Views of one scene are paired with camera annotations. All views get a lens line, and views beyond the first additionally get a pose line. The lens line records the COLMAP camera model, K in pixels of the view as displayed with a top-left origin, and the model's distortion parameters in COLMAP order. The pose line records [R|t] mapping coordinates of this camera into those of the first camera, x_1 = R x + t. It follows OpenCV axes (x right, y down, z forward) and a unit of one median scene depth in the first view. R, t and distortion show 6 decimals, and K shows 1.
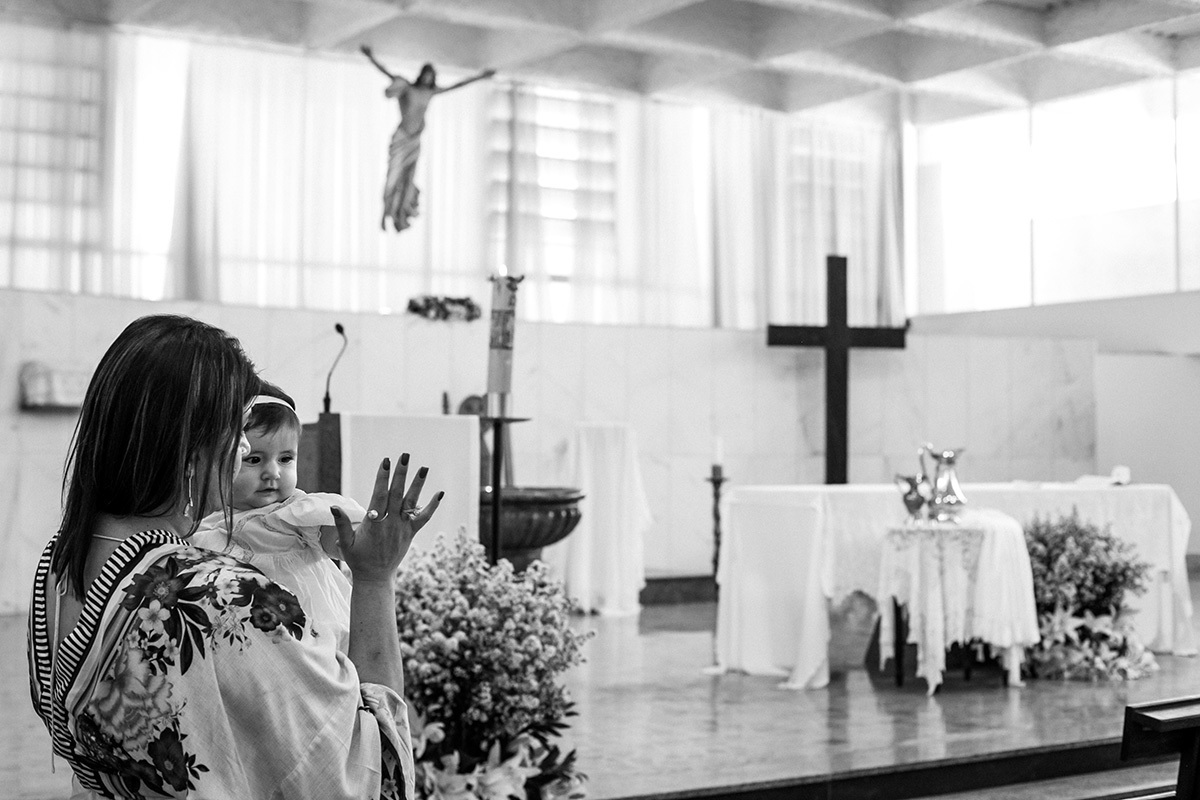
lens RADIAL K [[2214.0, 0, 600.0], [0, 2214.0, 400.0], [0, 0, 1]] dist [-0.322982, 2.015427]
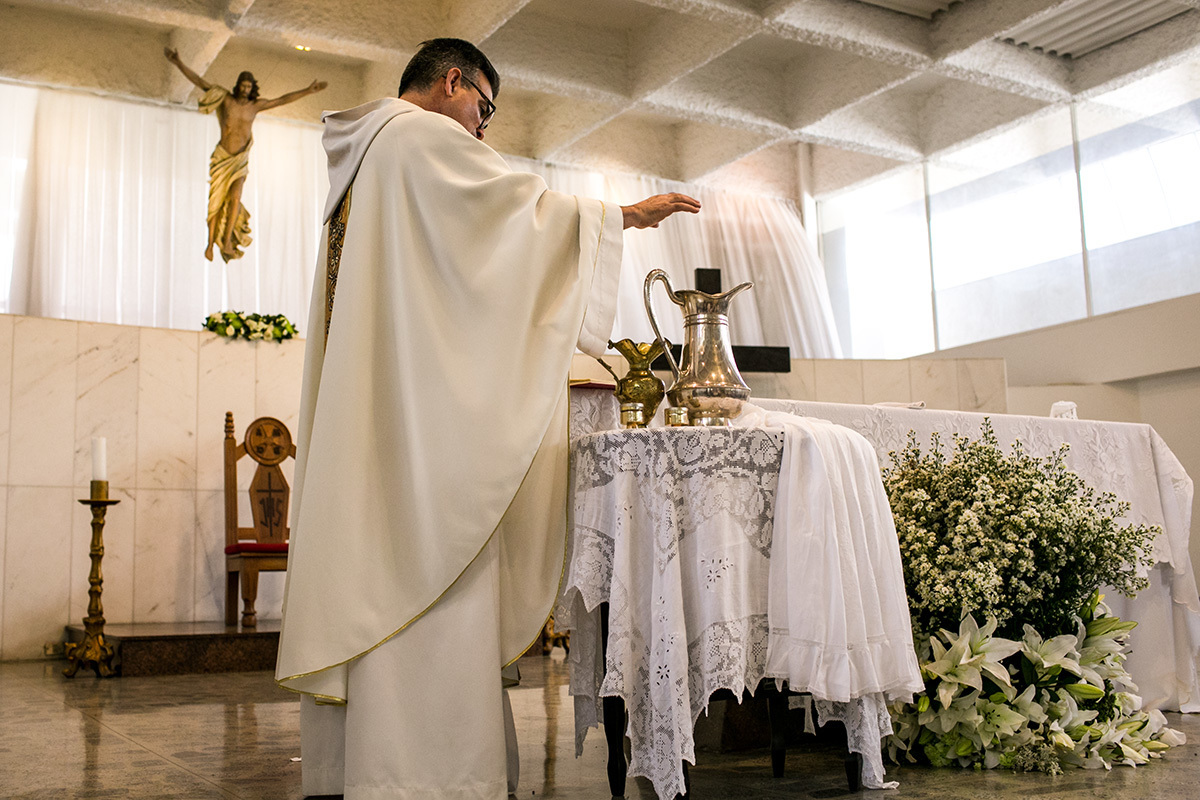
lens RADIAL K [[1332.0, 0, 600.0], [0, 1332.0, 400.0], [0, 0, 1]] dist [-0.067461, 0.172345]
pose [[0.996964, -0.034637, -0.069732, 0.148979], [0.025836, 0.992023, -0.123383, 0.079963], [0.073449, 0.121207, 0.989906, 0.689211]]
